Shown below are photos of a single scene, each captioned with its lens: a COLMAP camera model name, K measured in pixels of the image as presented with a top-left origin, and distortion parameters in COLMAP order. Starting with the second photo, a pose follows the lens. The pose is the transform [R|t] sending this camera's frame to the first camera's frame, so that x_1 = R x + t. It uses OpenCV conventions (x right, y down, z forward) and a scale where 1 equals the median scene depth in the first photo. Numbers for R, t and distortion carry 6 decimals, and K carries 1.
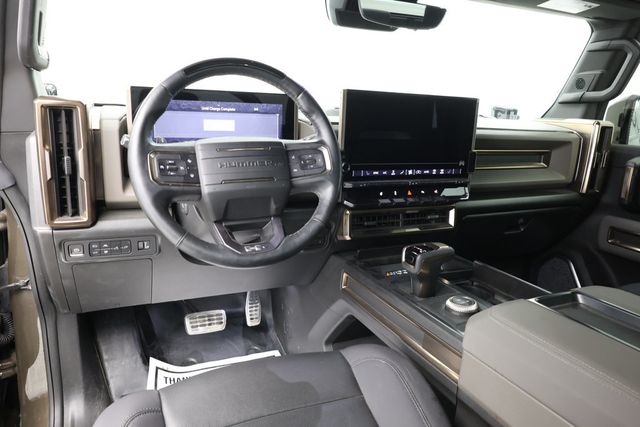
lens RADIAL K [[452.7, 0, 320.0], [0, 452.7, 213.5], [0, 0, 1]] dist [0.074508, 0.001690]
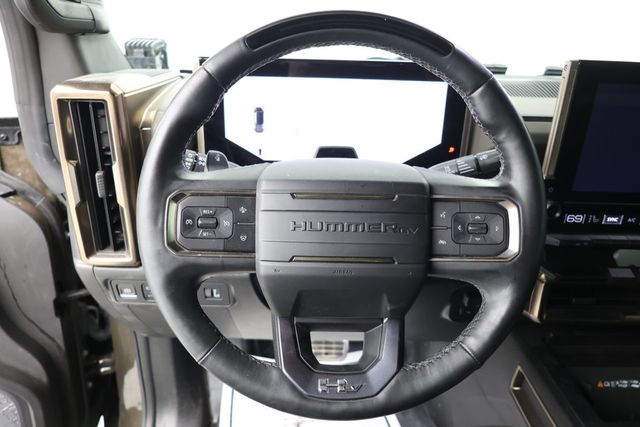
lens RADIAL K [[445.5, 0, 319.6], [0, 445.5, 234.5], [0, 0, 1]] dist [-0.036365, 0.000984]
pose [[0.914488, 0.173954, -0.365312, -0.000261], [-0.111899, 0.976382, 0.184816, -0.177982], [0.388833, -0.128134, 0.912354, 0.493364]]
